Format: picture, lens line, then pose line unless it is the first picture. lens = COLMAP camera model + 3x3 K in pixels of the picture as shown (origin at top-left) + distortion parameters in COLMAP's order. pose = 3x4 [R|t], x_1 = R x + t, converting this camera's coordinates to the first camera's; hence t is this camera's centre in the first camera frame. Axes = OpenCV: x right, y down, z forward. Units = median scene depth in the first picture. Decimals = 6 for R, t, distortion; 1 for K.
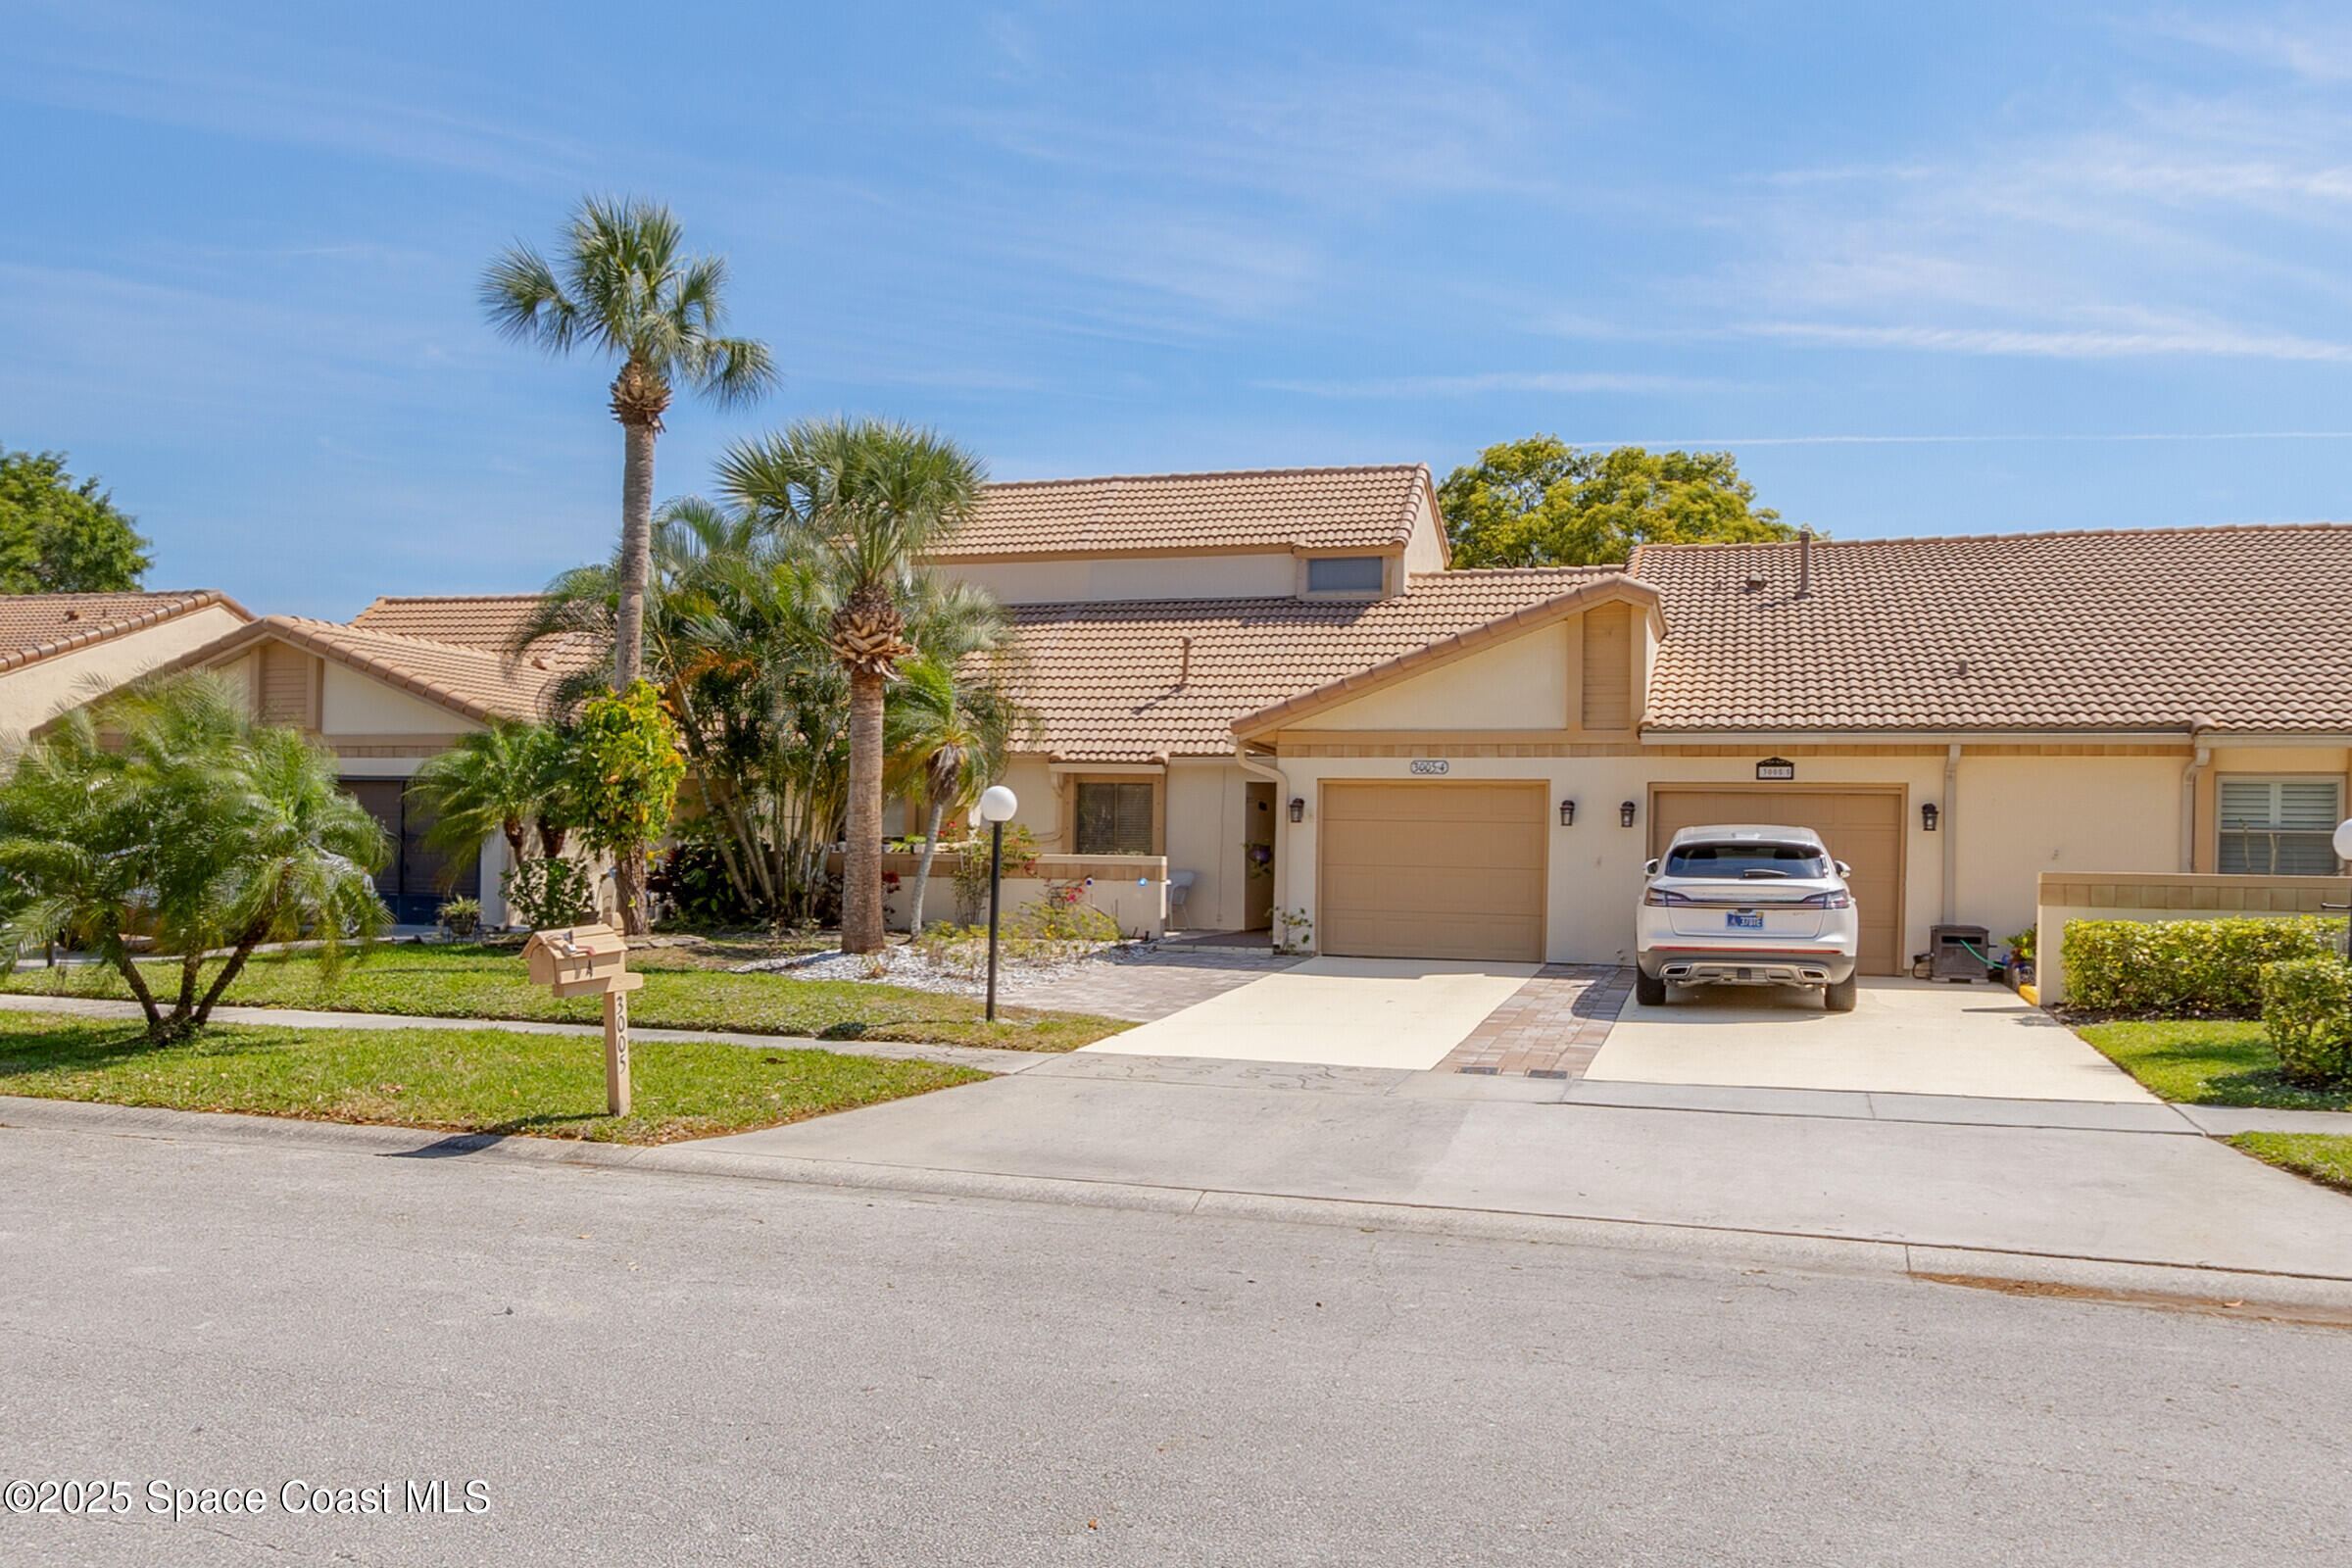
lens RADIAL K [[1155.3, 0, 1209.1], [0, 1155.3, 793.1], [0, 0, 1]] dist [0.001357, -0.001562]
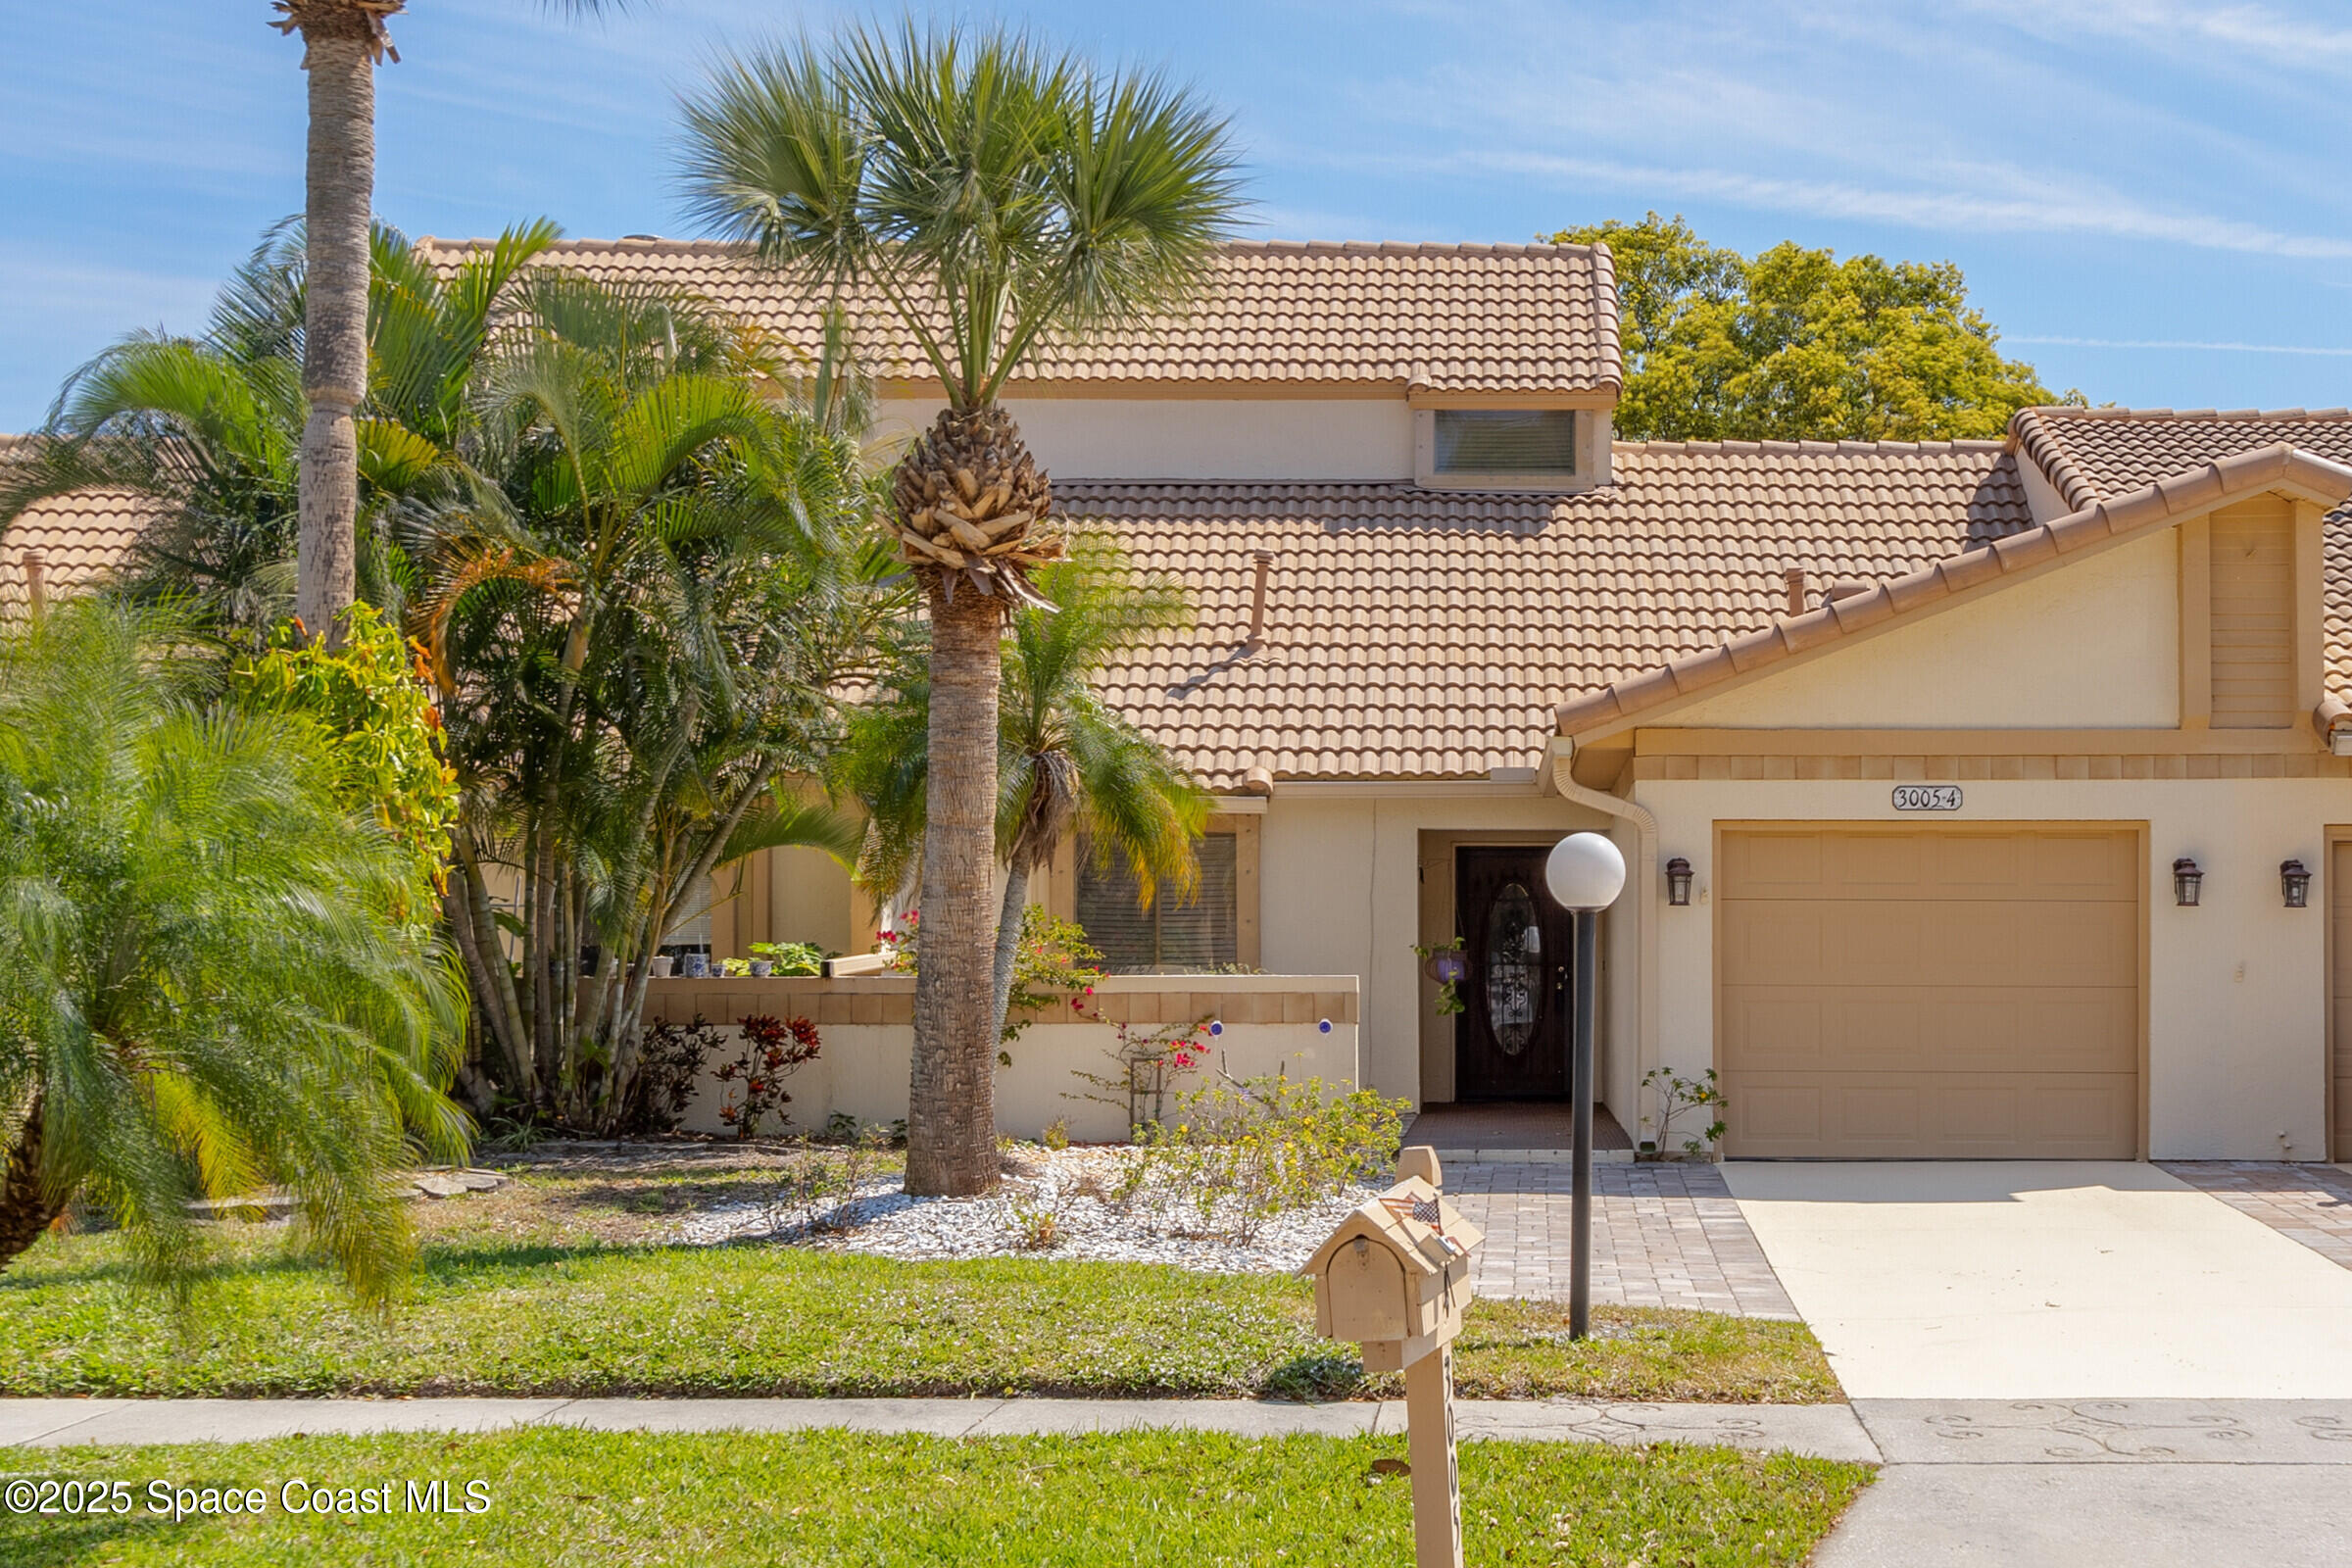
lens RADIAL K [[1985.6, 0, 1028.6], [0, 1985.6, 919.8], [0, 0, 1]] dist [-0.021537, 0.007491]
pose [[0.981949, -0.012224, 0.188753, -0.380974], [0.006214, 0.999456, 0.032403, 0.001403], [-0.189046, -0.030645, 0.981490, 0.183737]]
